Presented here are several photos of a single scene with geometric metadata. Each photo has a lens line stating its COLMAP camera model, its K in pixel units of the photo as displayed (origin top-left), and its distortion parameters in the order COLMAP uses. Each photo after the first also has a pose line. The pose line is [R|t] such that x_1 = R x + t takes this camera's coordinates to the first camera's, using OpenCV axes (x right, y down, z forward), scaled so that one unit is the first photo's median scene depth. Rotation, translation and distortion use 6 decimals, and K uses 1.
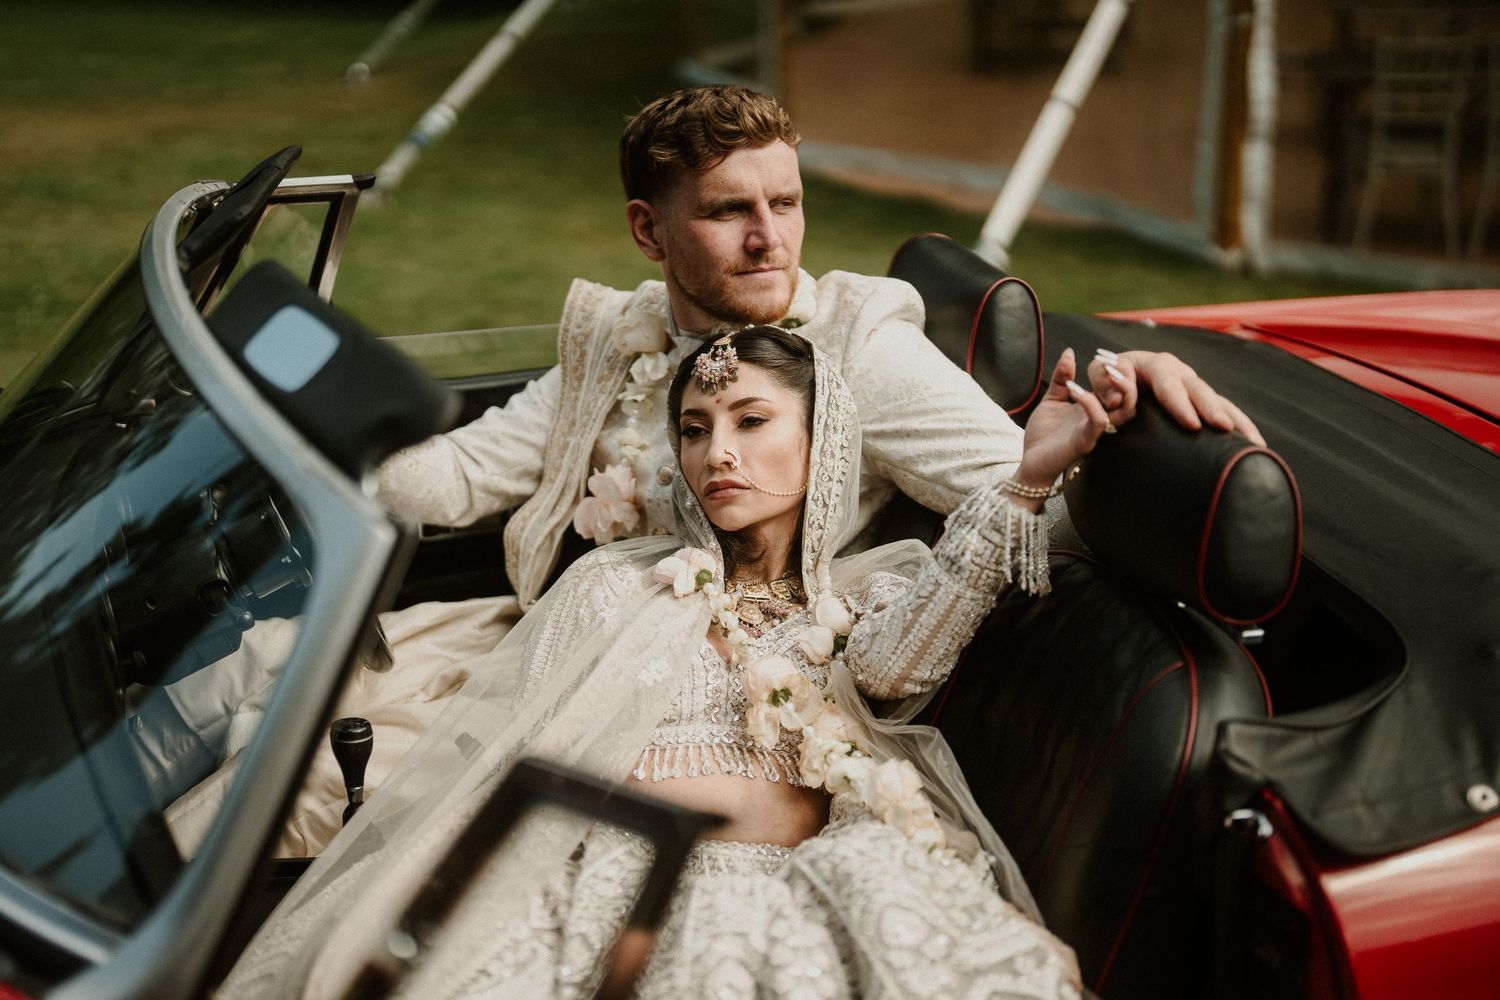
lens RADIAL K [[2086.8, 0, 753.0], [0, 2086.8, 496.2], [0, 0, 1]] dist [-0.073326, 0.000000]
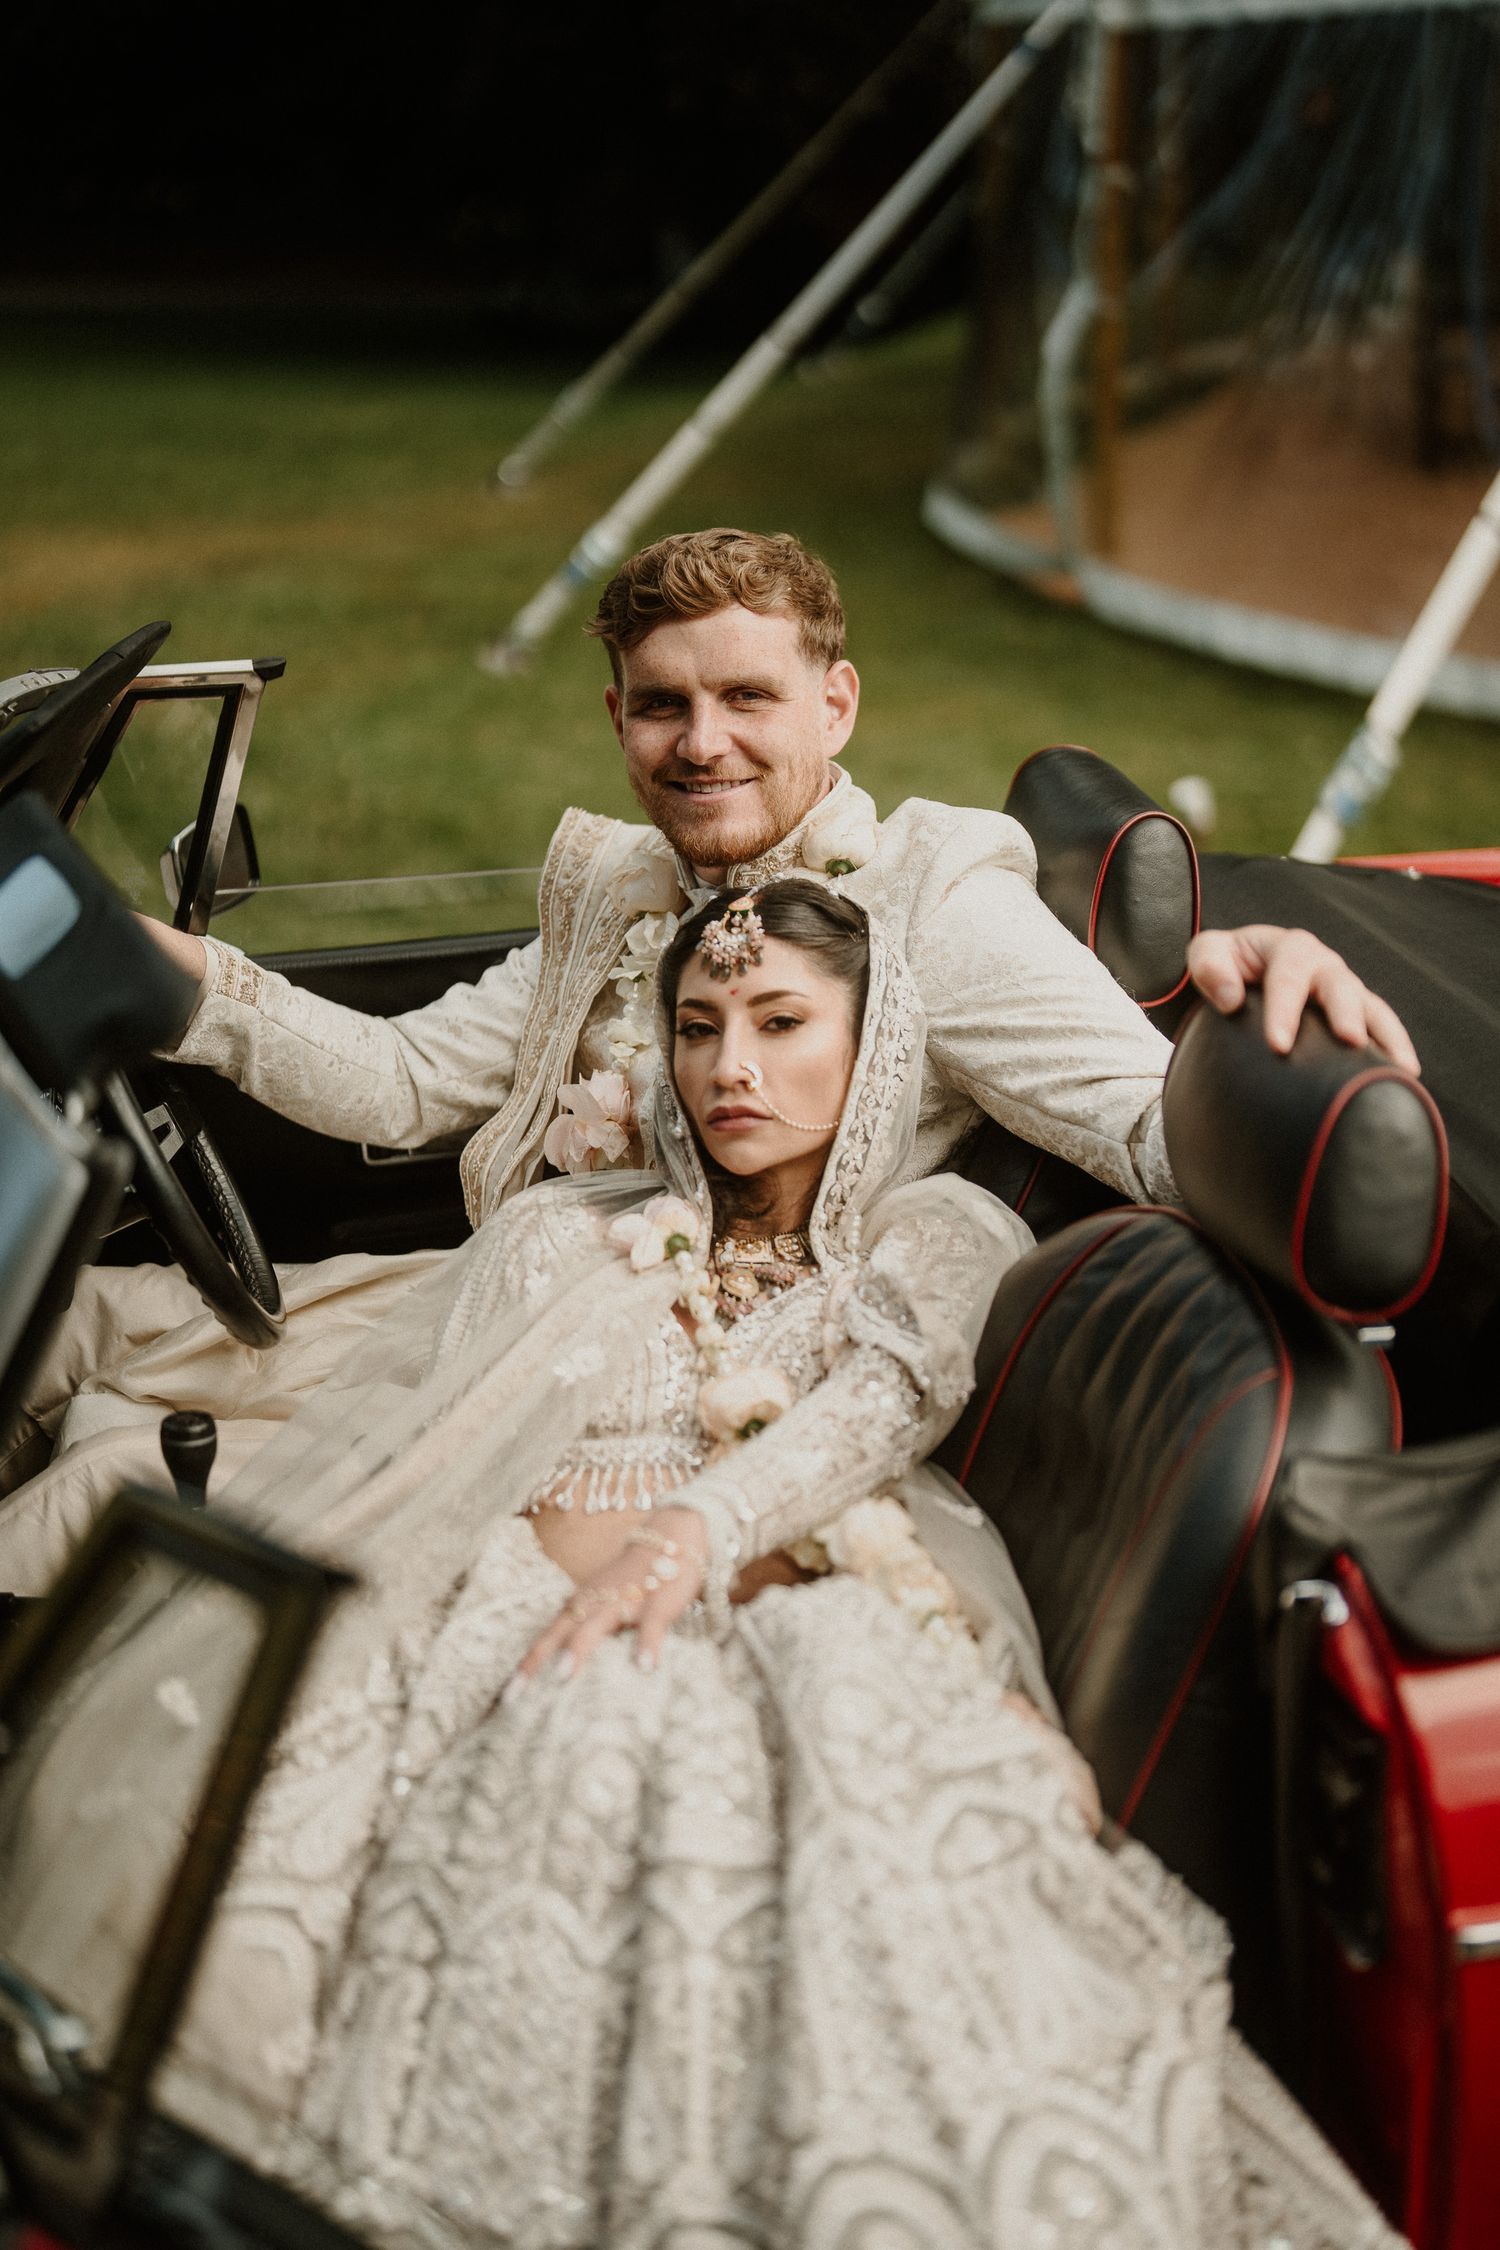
lens RADIAL K [[3130.2, 0, 742.7], [0, 3130.2, 1129.1], [0, 0, 1]] dist [-0.073326, 0.000000]
pose [[0.987002, 0.017569, -0.159742, 0.162107], [-0.014605, 0.999699, 0.019708, -0.017066], [0.160040, -0.017119, 0.986962, -0.063412]]
